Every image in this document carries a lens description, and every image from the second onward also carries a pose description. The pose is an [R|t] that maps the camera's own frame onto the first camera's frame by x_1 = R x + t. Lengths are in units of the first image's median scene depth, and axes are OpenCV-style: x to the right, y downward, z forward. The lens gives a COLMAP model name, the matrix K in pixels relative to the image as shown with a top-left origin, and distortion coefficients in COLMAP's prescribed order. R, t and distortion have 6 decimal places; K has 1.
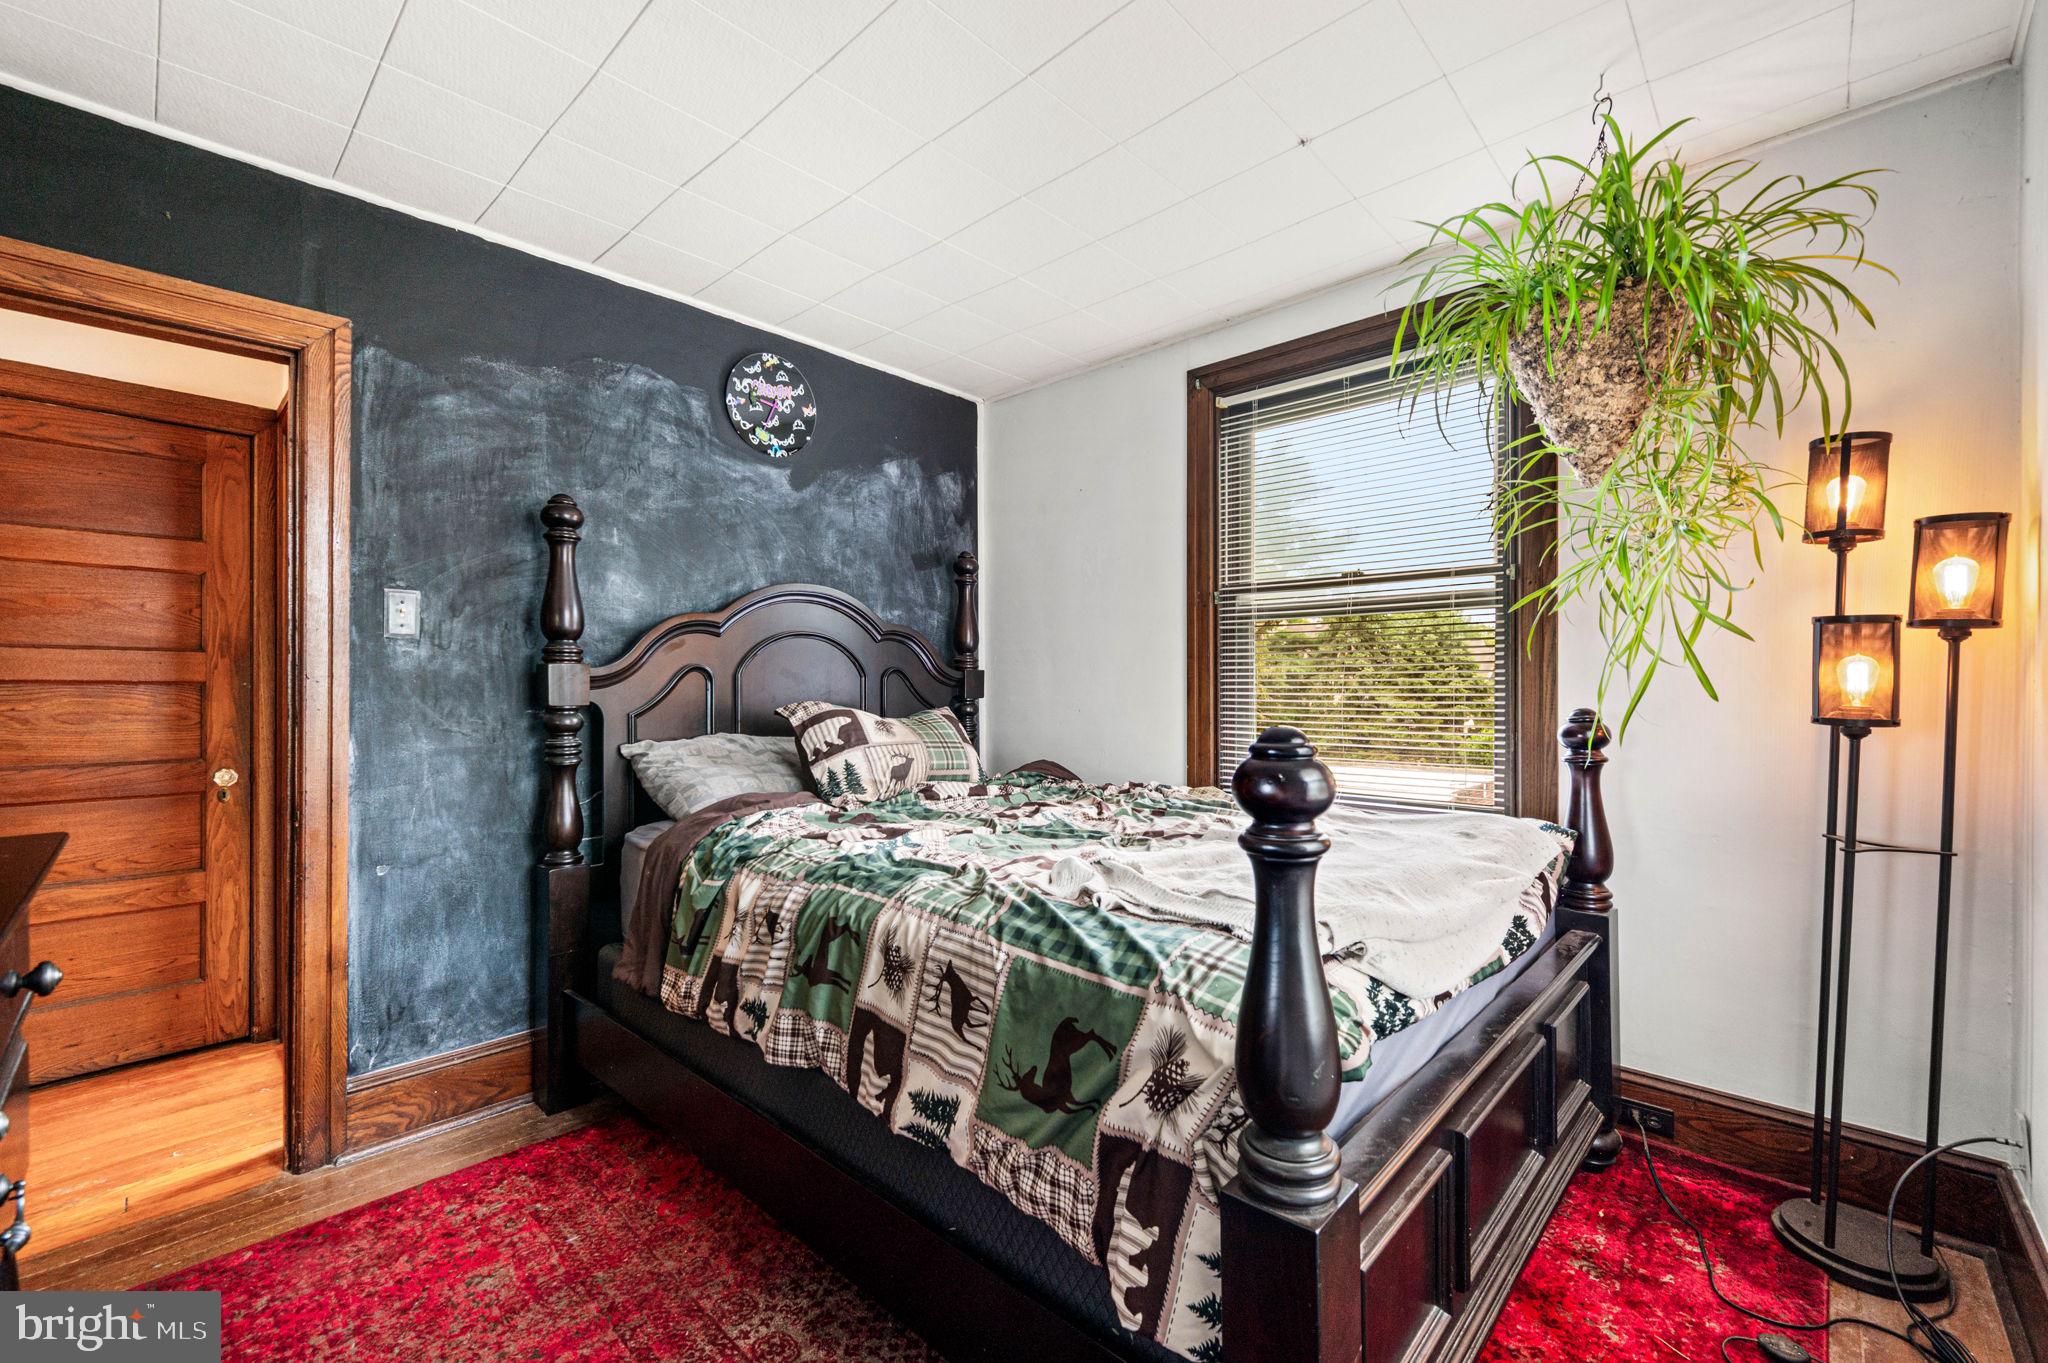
lens RADIAL K [[843.6, 0, 1020.3], [0, 843.6, 691.5], [0, 0, 1]] dist [0.001391, 0.000055]
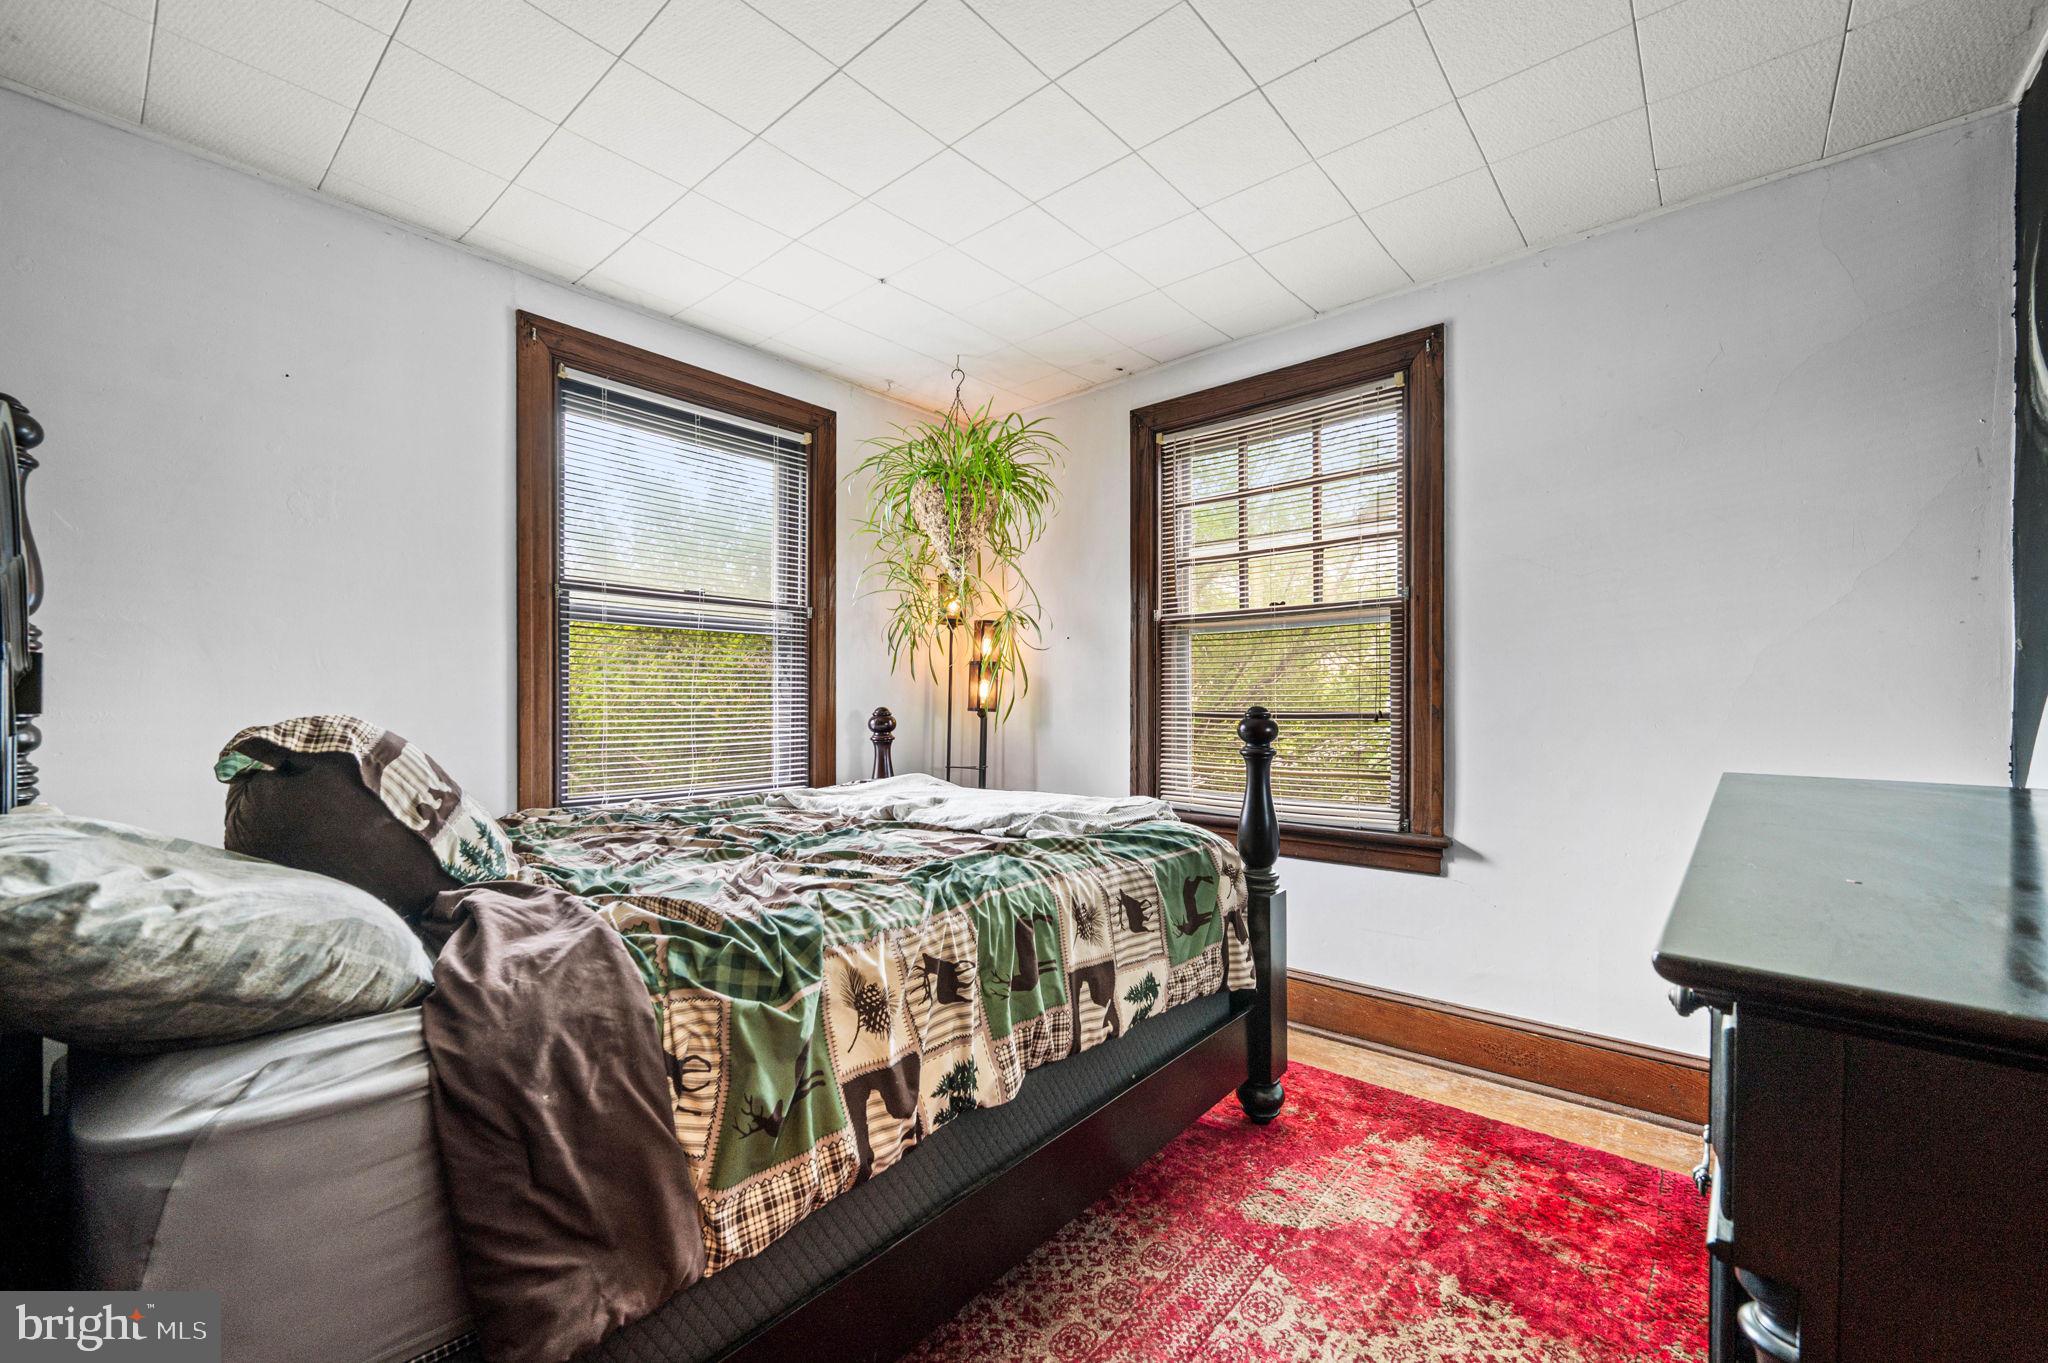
lens RADIAL K [[843.6, 0, 1016.8], [0, 843.6, 695.2], [0, 0, 1]] dist [0.001391, 0.000055]
pose [[-0.038399, 0.006573, 0.999241, -1.372813], [0.006474, 0.999959, -0.006329, 0.012620], [-0.999242, 0.006226, -0.038440, 1.161146]]
